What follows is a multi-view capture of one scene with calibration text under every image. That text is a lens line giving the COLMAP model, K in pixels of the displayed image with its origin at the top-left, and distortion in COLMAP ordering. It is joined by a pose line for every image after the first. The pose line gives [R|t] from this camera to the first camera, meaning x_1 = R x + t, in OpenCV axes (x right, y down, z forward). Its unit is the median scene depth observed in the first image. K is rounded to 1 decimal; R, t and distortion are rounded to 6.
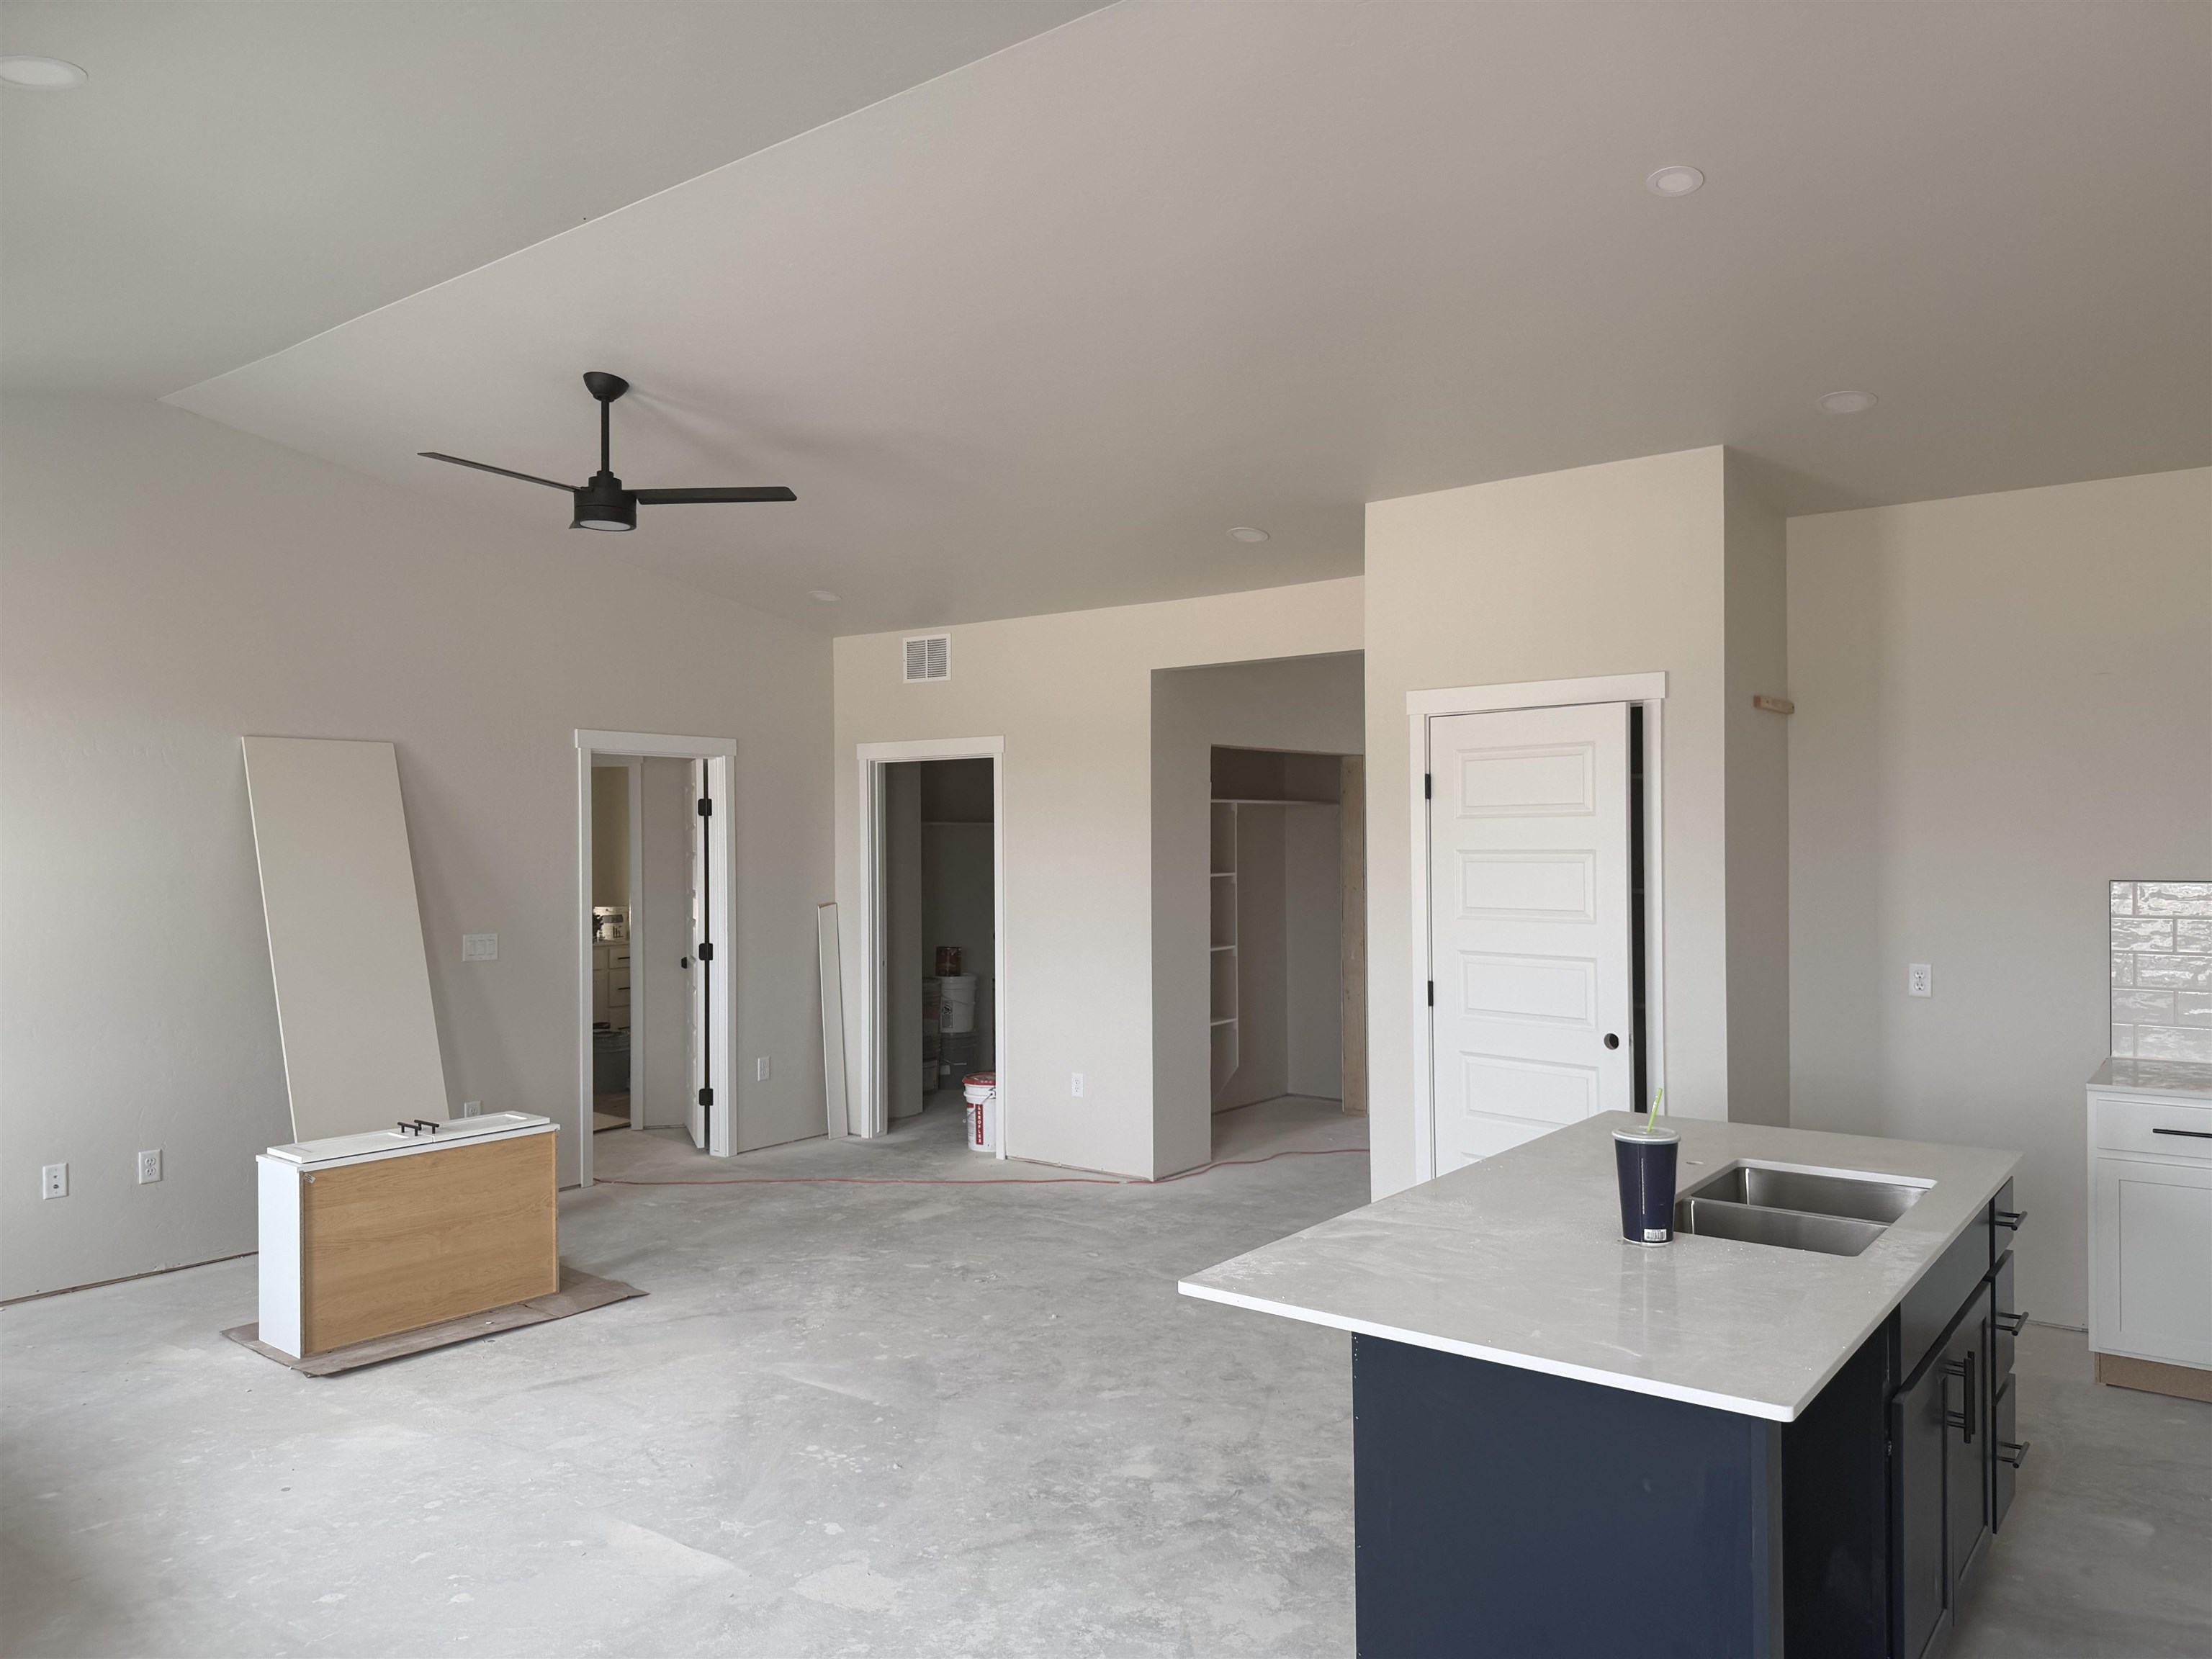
lens RADIAL K [[1547.4, 0, 1100.0], [0, 1547.4, 805.6], [0, 0, 1]] dist [0.011583, -0.022696]
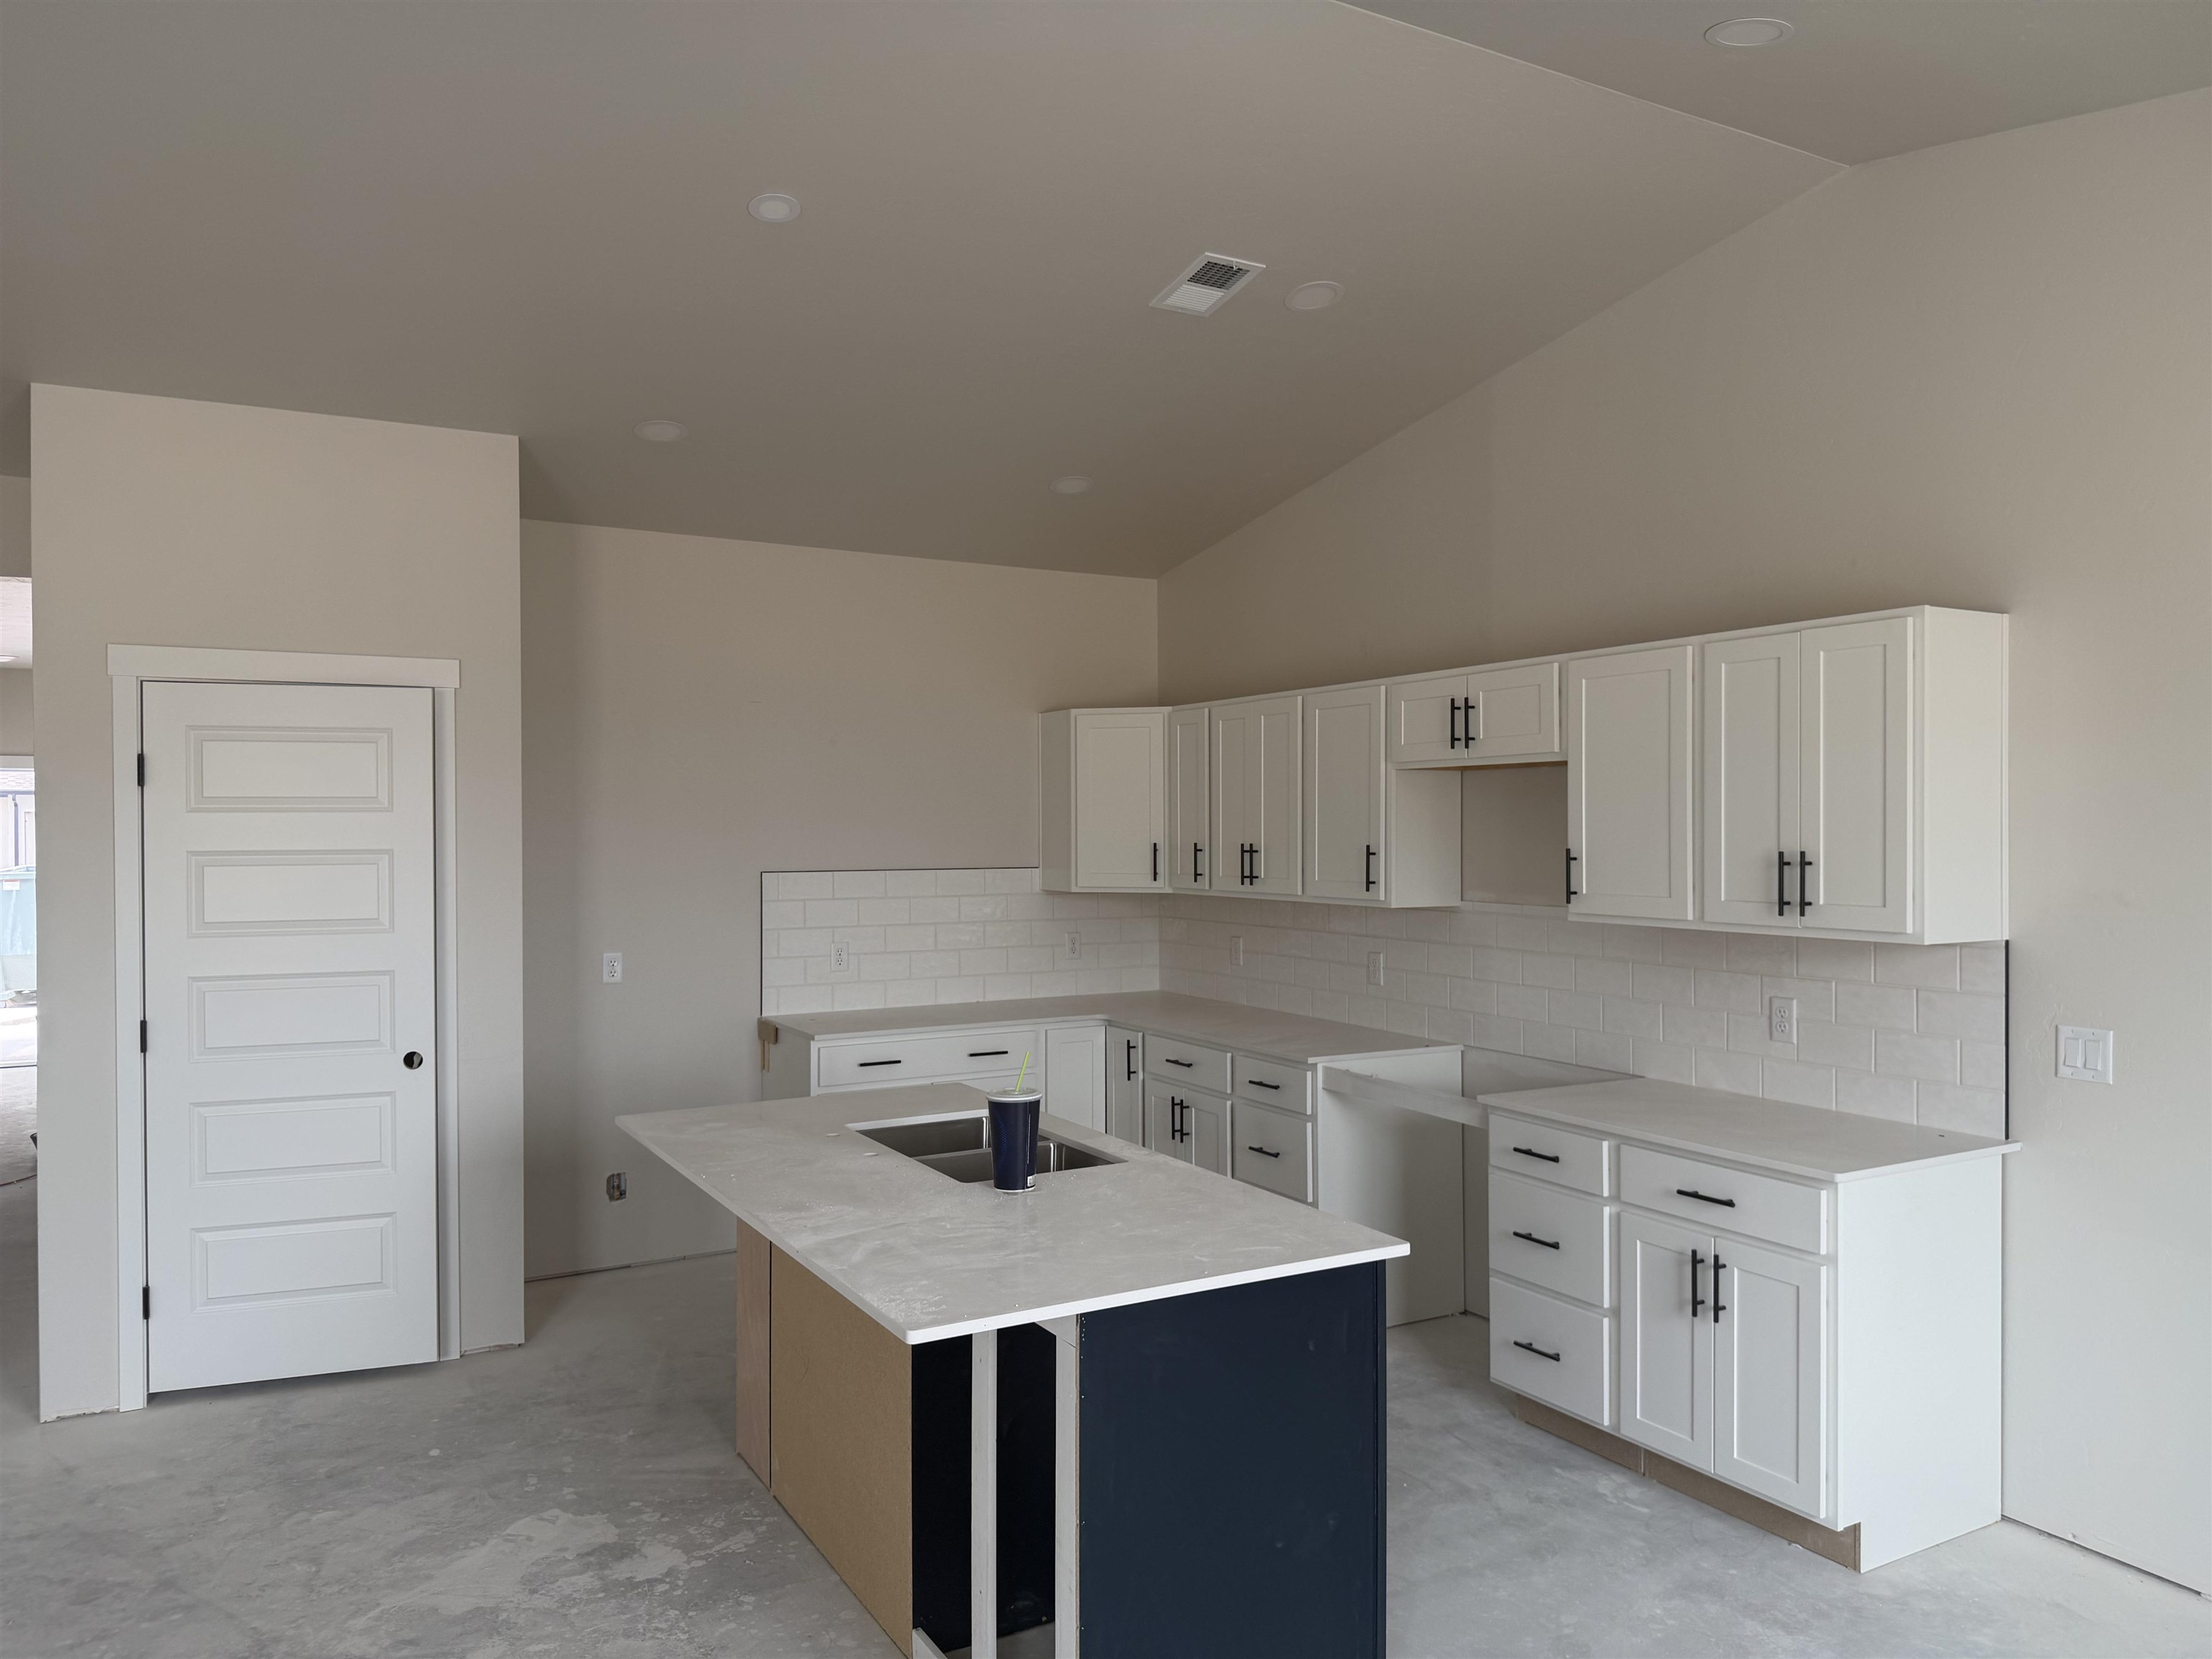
lens RADIAL K [[1547.4, 0, 1114.1], [0, 1547.4, 828.1], [0, 0, 1]] dist [0.011583, -0.022696]
pose [[0.370980, 0.006471, 0.928618, -0.400728], [-0.017713, 0.999843, 0.000109, 0.009143], [-0.928472, -0.016489, 0.371037, 0.309634]]
